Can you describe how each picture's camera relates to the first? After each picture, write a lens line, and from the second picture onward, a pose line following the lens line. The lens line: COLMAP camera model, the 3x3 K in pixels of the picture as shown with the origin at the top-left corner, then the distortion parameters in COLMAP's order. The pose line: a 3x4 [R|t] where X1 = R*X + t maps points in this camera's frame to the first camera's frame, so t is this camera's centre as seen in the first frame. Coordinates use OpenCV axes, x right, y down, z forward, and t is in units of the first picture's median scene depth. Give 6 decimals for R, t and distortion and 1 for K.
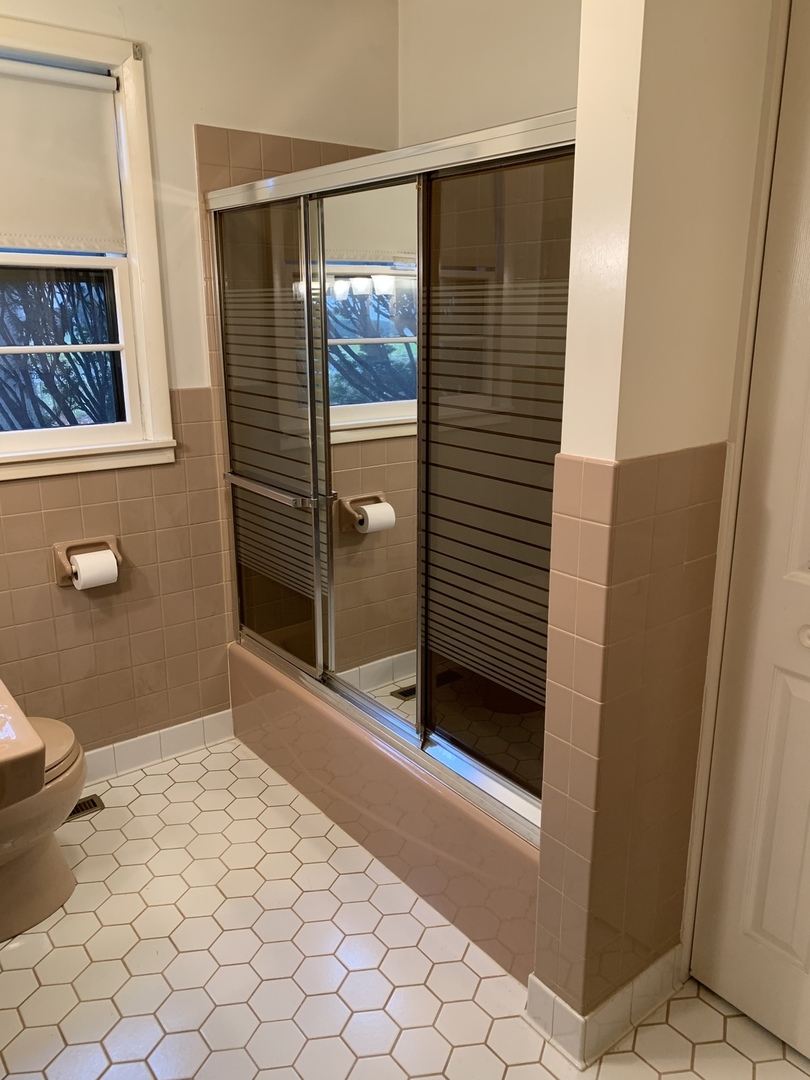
lens RADIAL K [[816.2, 0, 405.6], [0, 816.2, 537.9], [0, 0, 1]] dist [0.030414, -0.019025]
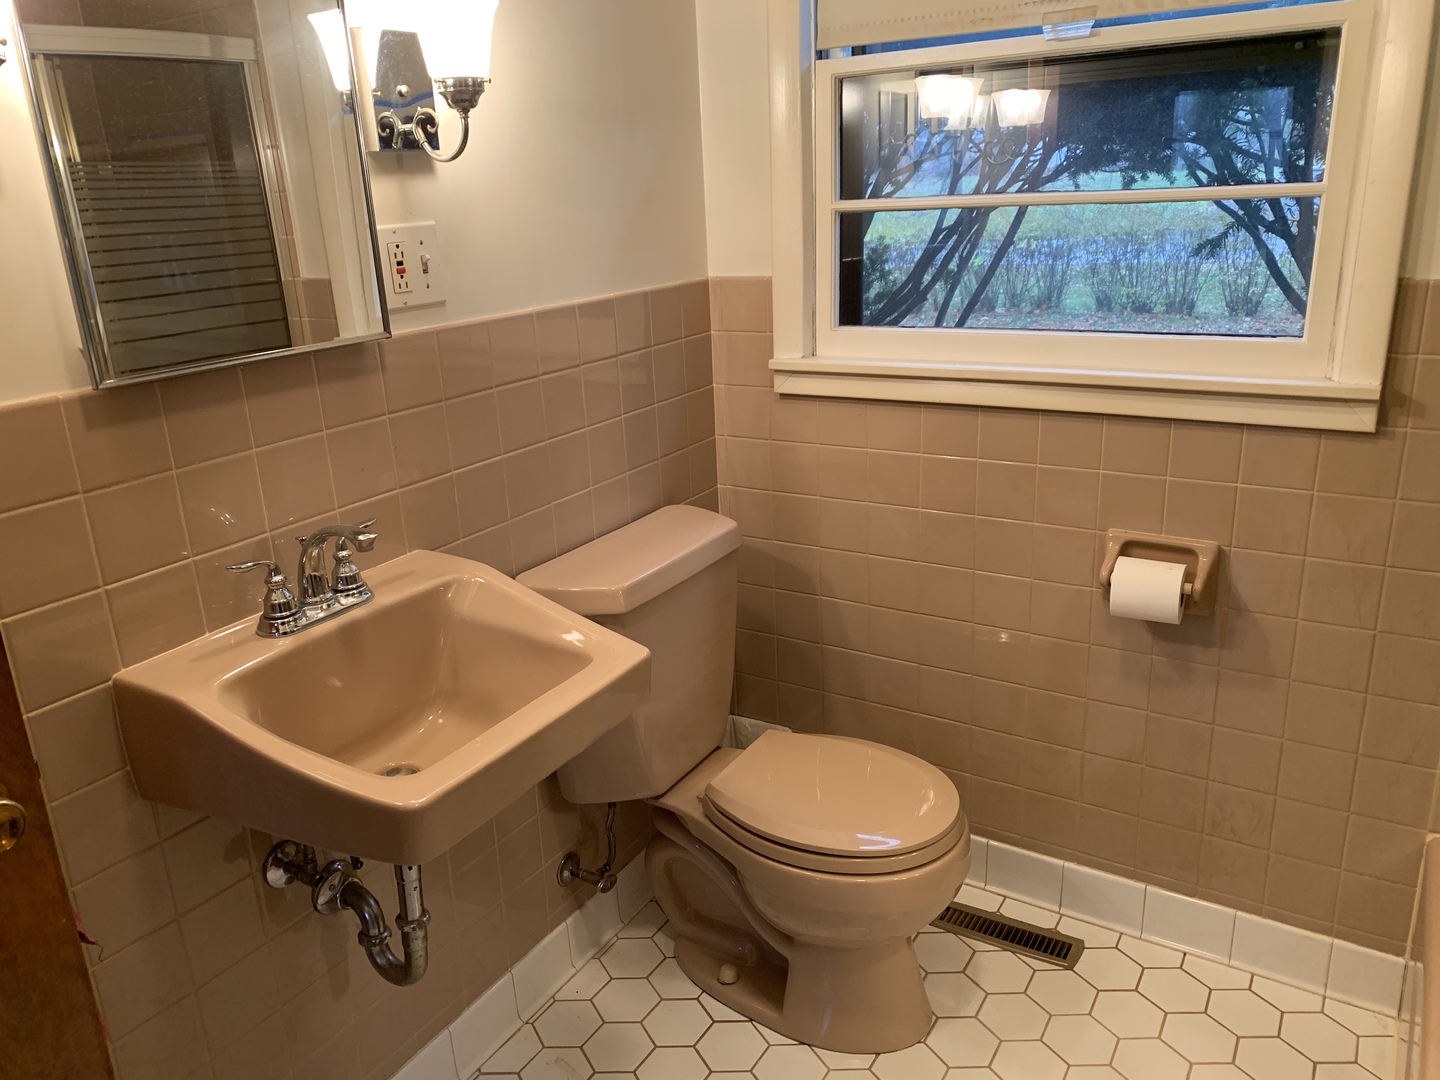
lens RADIAL K [[1088.2, 0, 721.2], [0, 1088.2, 544.2], [0, 0, 1]] dist [0.030414, -0.019025]
pose [[0.354096, 0.276068, -0.893534, 0.175869], [-0.208851, 0.954651, 0.212185, -0.087287], [0.911591, 0.111482, 0.395695, 0.408214]]
